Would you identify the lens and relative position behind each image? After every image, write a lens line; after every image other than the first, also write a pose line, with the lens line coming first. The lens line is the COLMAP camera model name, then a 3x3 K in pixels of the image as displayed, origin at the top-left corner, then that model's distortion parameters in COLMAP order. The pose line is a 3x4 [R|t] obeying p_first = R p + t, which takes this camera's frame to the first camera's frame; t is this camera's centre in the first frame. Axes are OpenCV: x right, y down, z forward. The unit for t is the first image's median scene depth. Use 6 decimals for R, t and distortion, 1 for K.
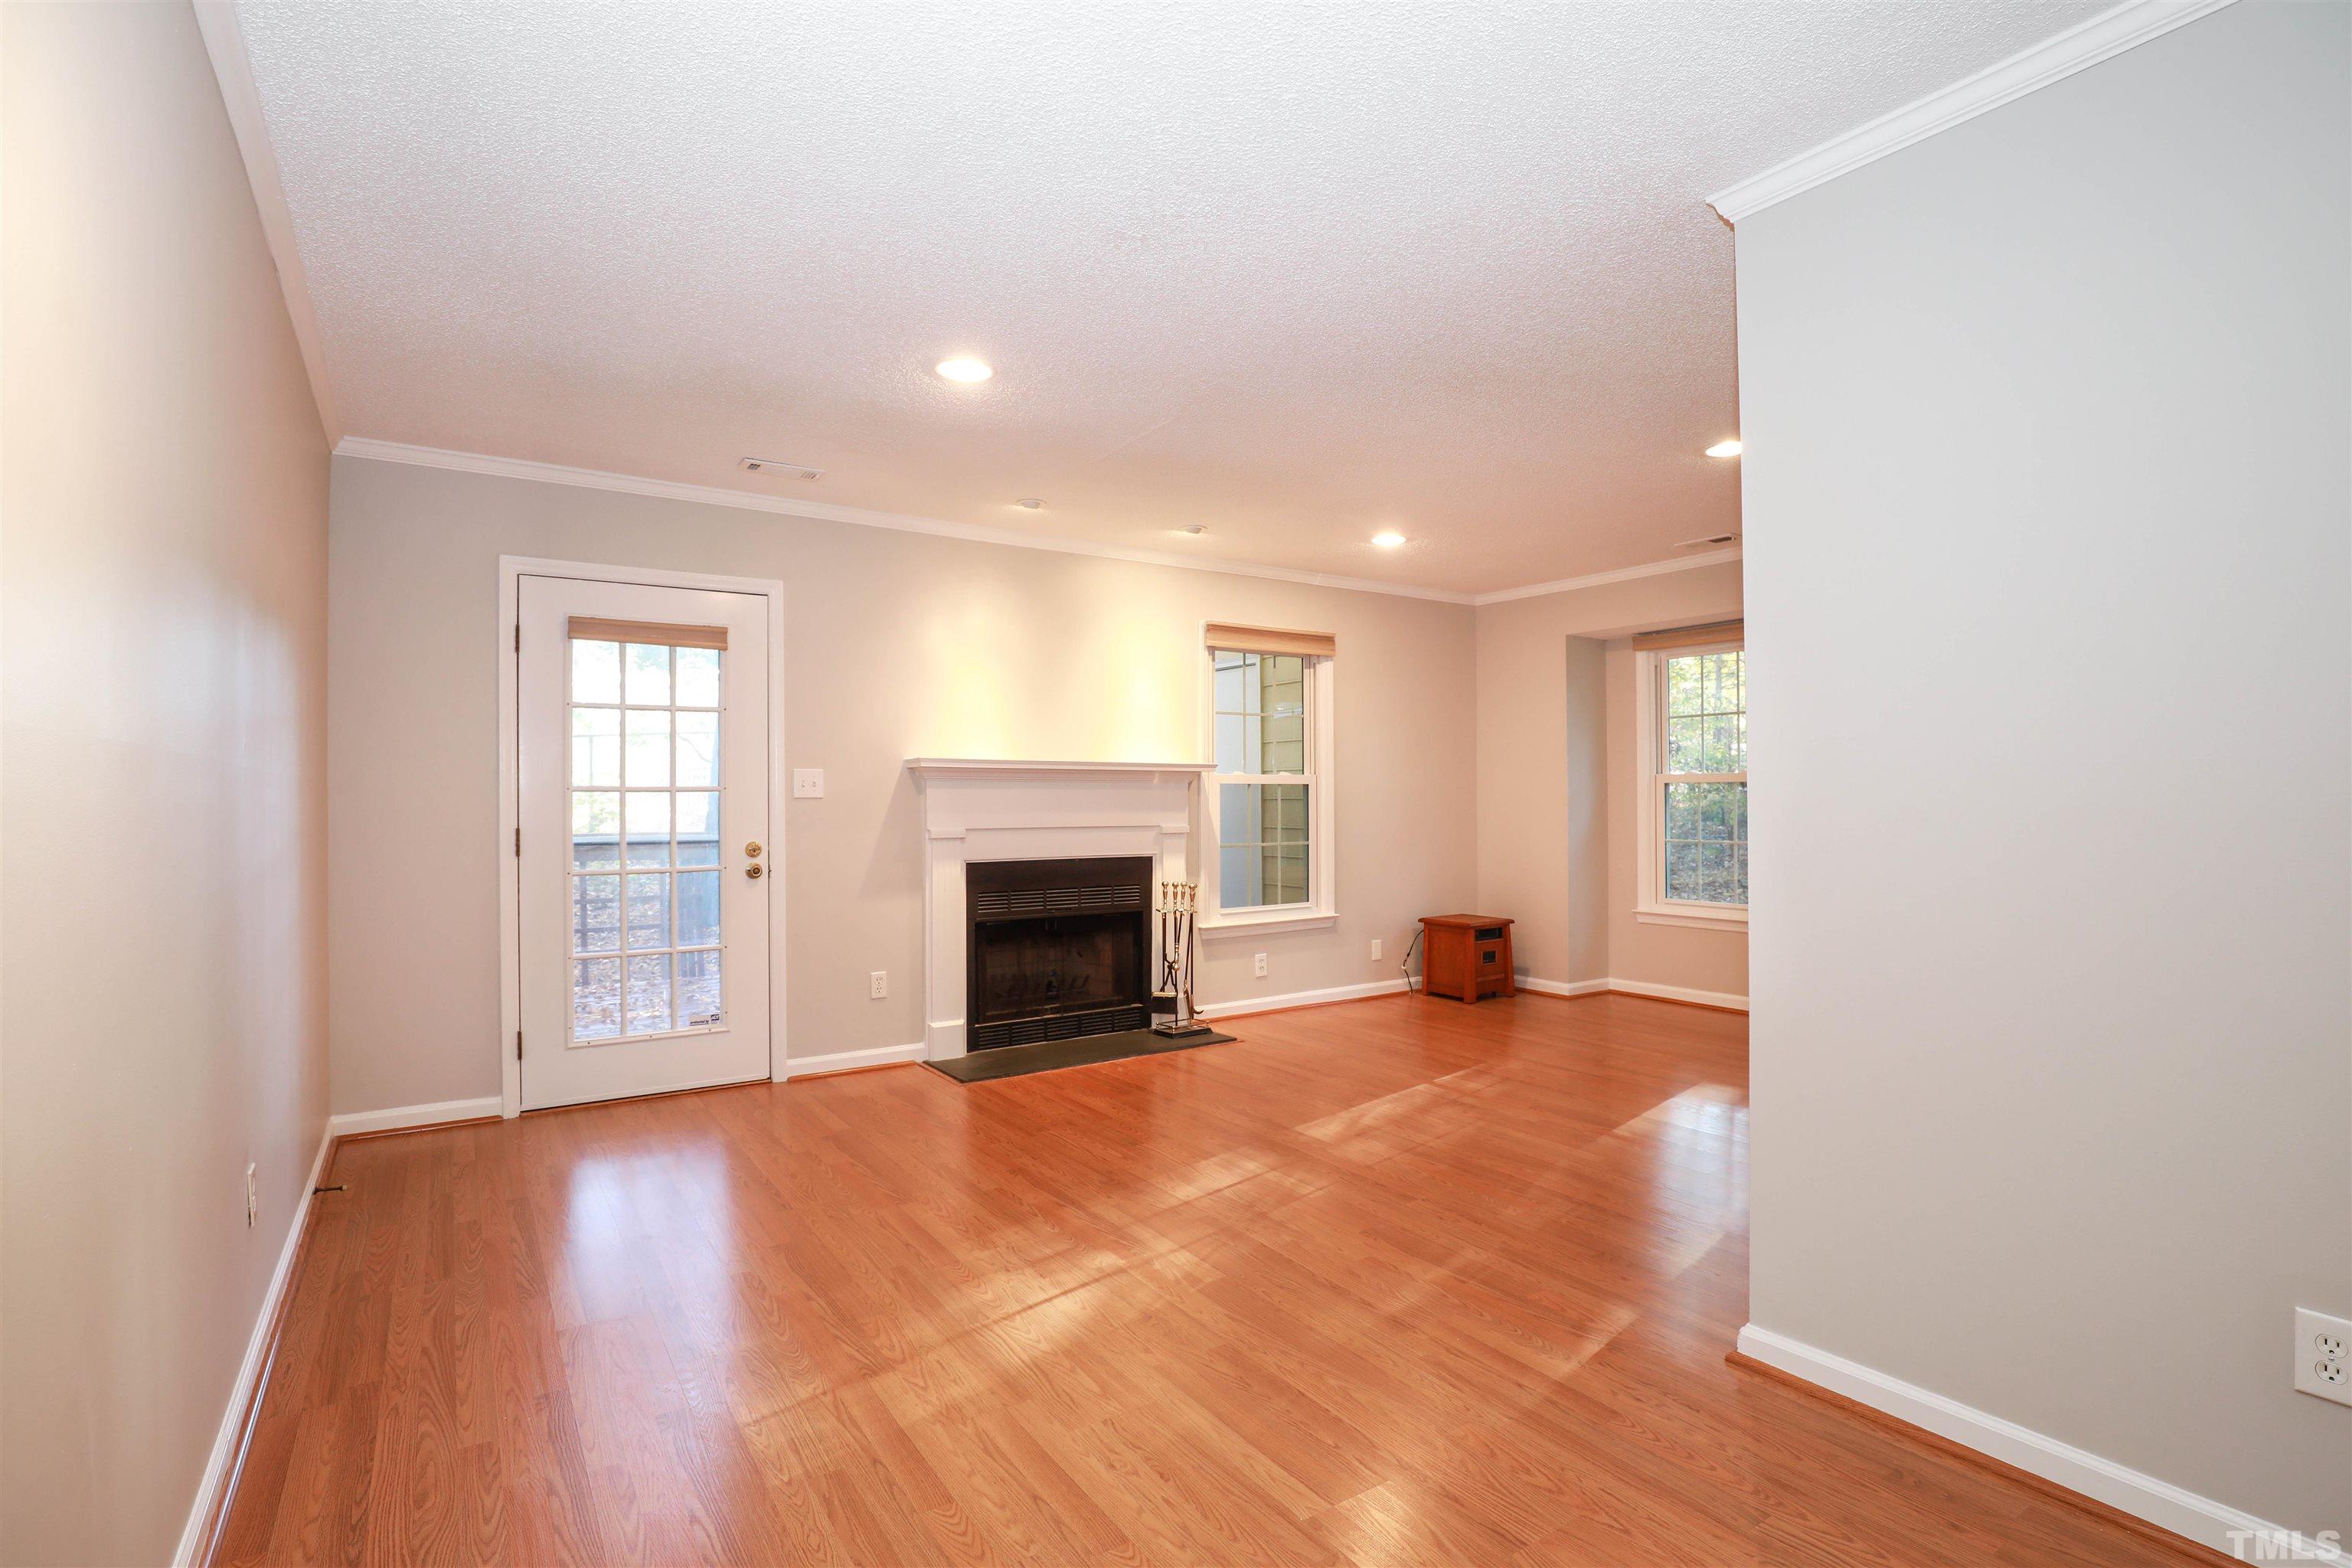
lens RADIAL K [[1106.0, 0, 1185.2], [0, 1106.0, 792.9], [0, 0, 1]] dist [-0.026597, 0.000054]
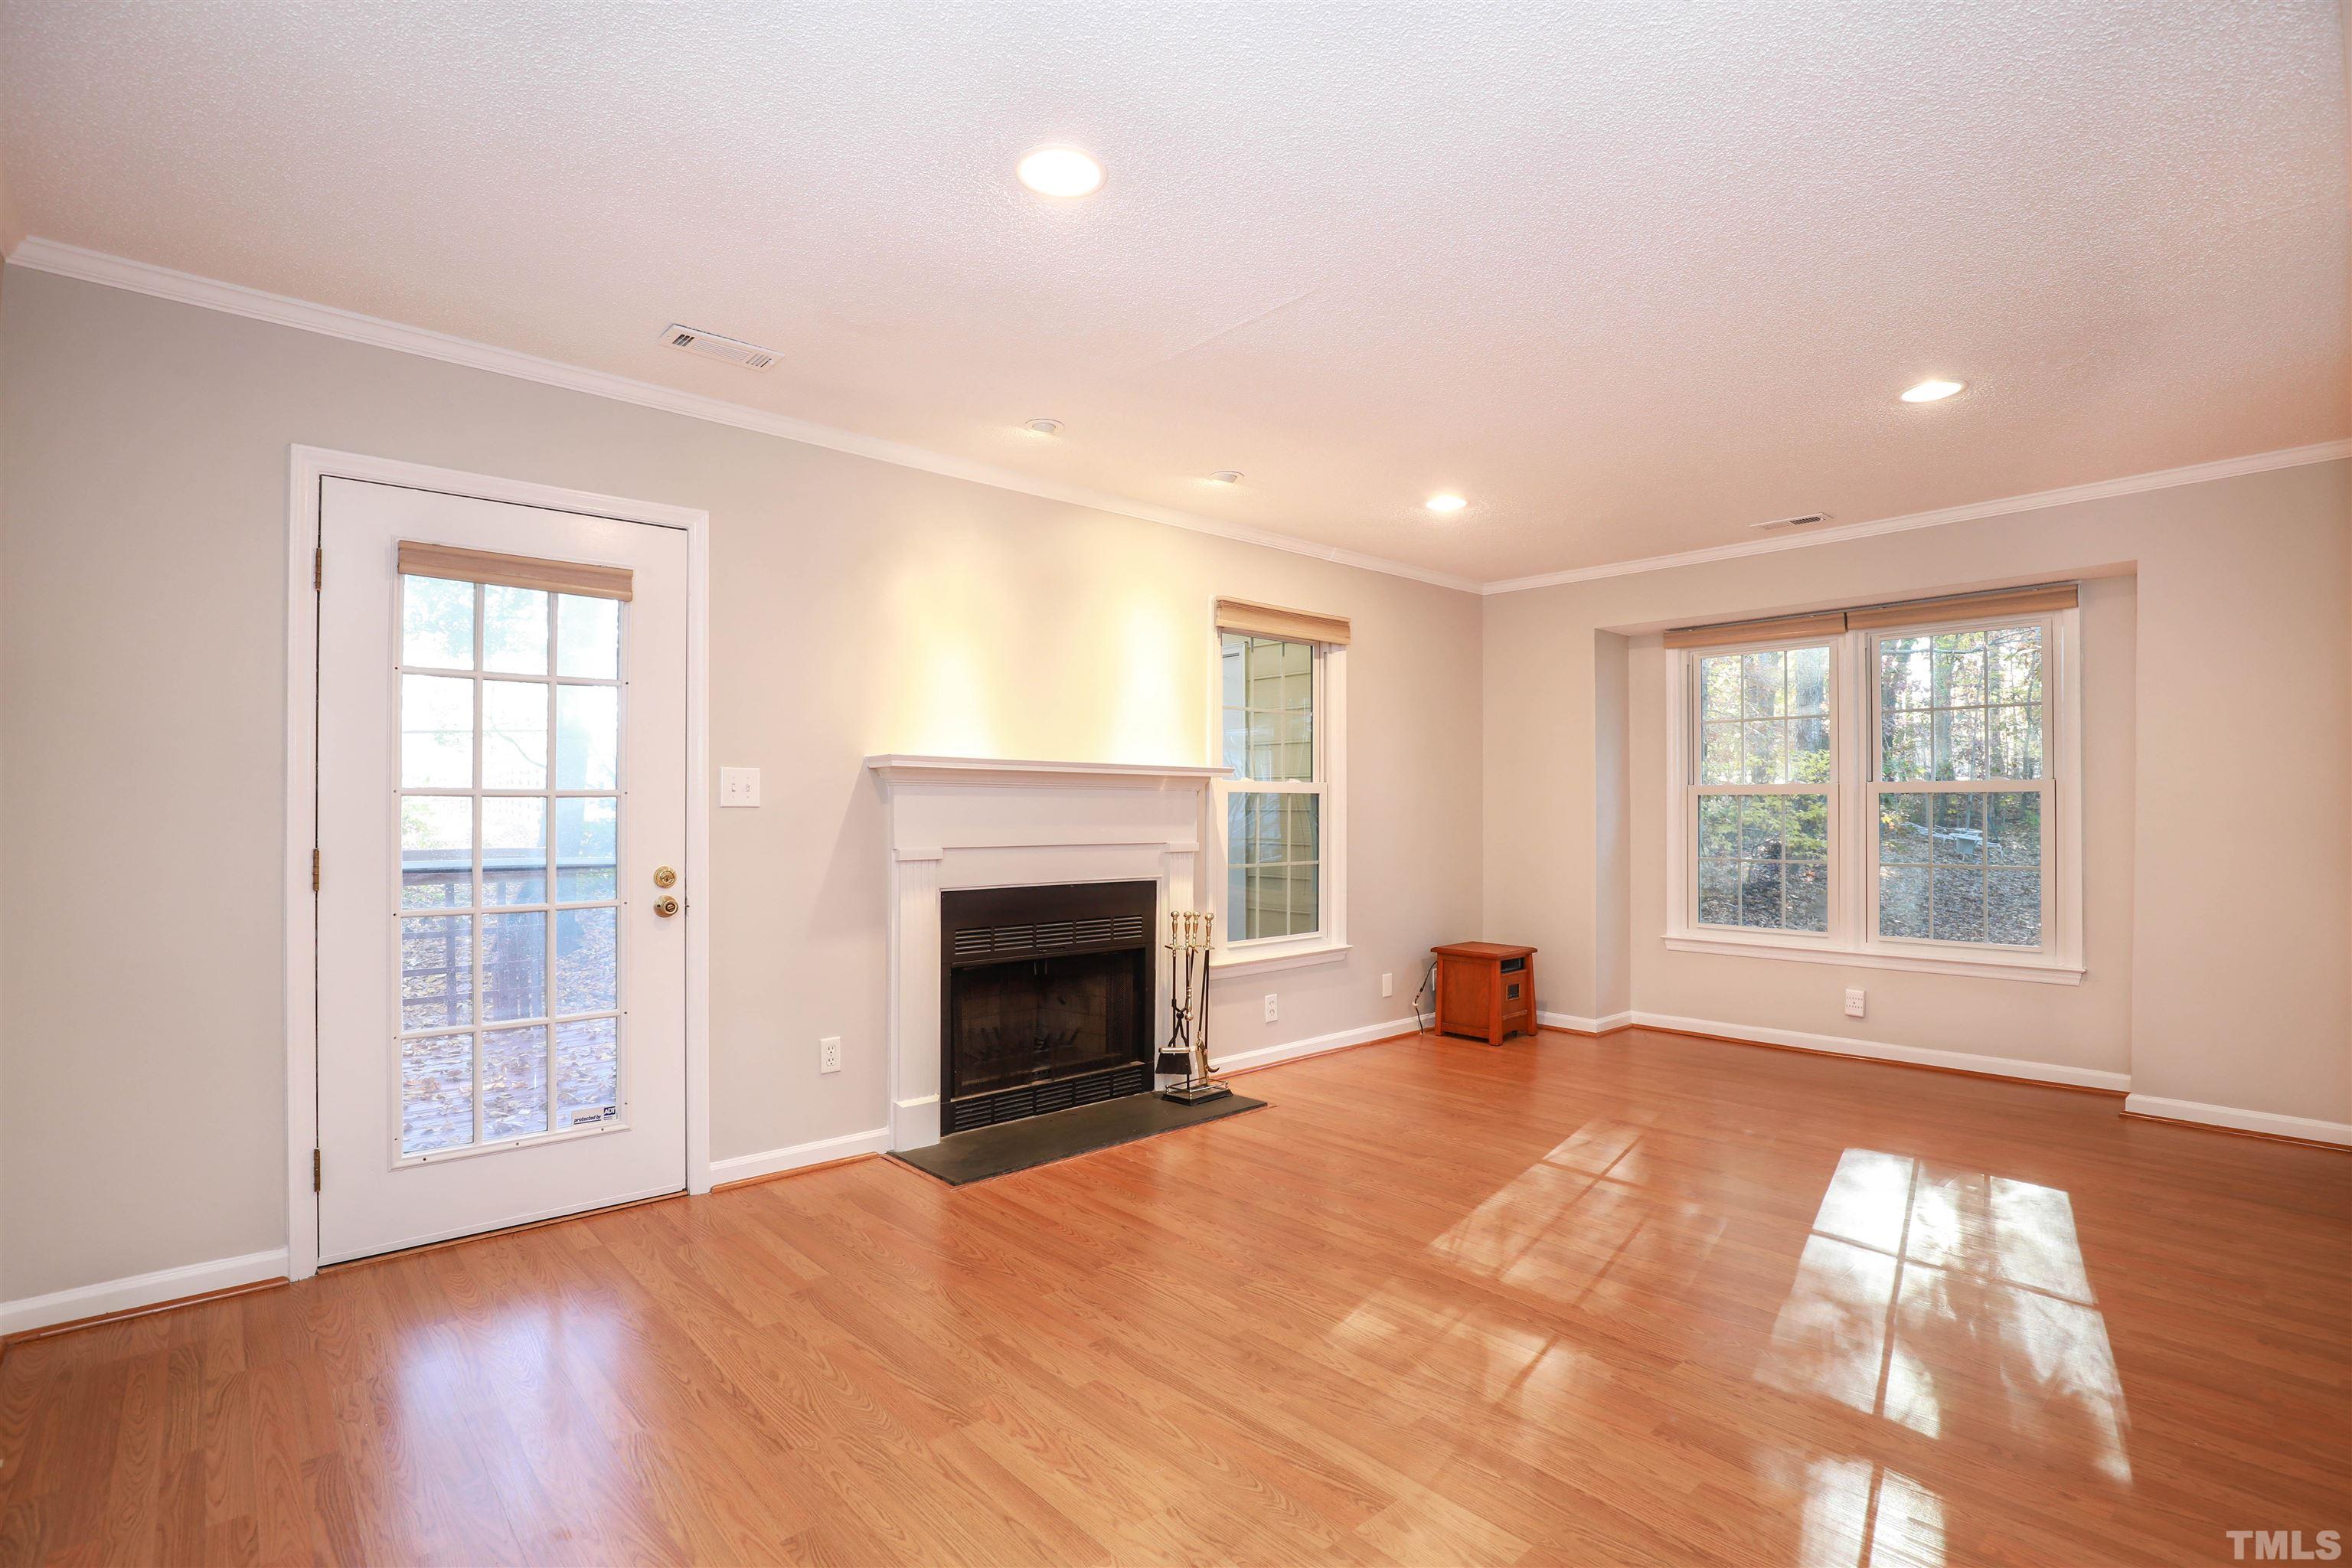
lens RADIAL K [[1110.1, 0, 1184.0], [0, 1110.1, 796.3], [0, 0, 1]] dist [-0.033274, 0.008253]
pose [[0.990202, 0.006874, 0.139470, -0.131397], [-0.006054, 0.999962, -0.006307, 0.000510], [-0.139508, 0.005401, 0.990206, 0.196379]]
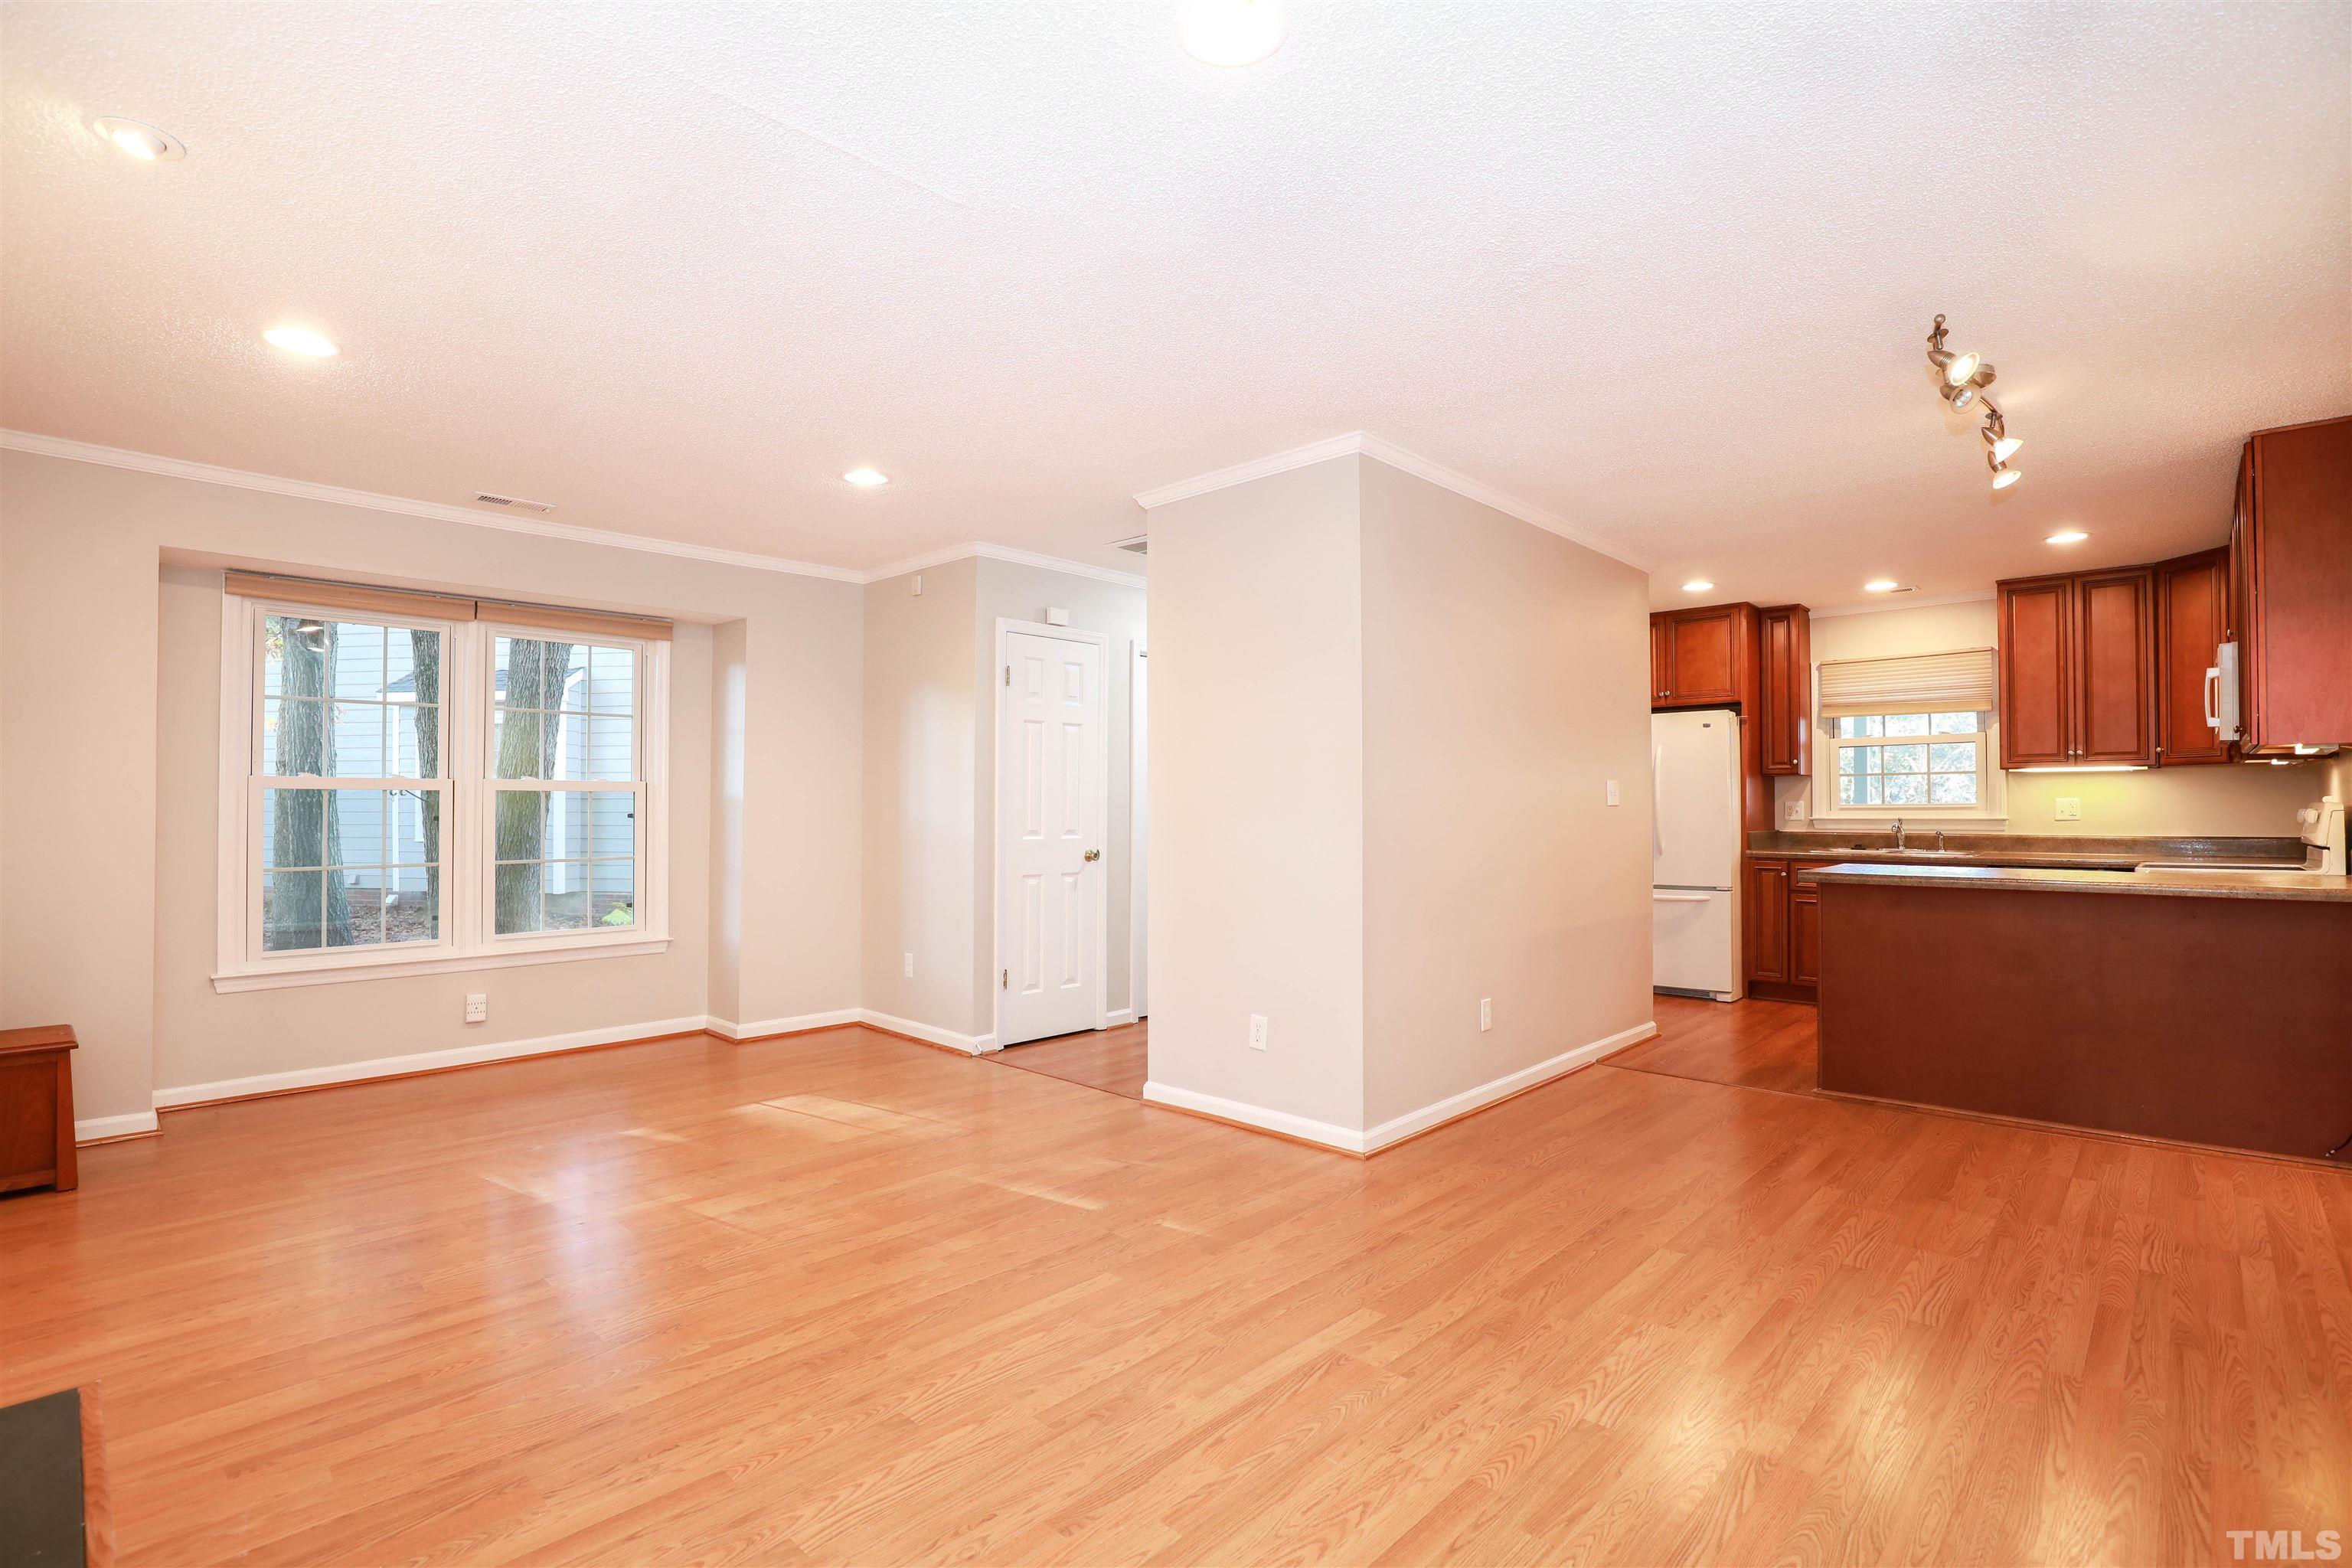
lens RADIAL K [[1090.0, 0, 1175.7], [0, 1090.0, 795.9], [0, 0, 1]] dist [-0.021318, 0.000340]
pose [[-0.209909, 0.015805, 0.977593, -0.433601], [-0.004992, 0.999839, -0.017237, 0.005471], [-0.977708, -0.008498, -0.209797, 0.688768]]
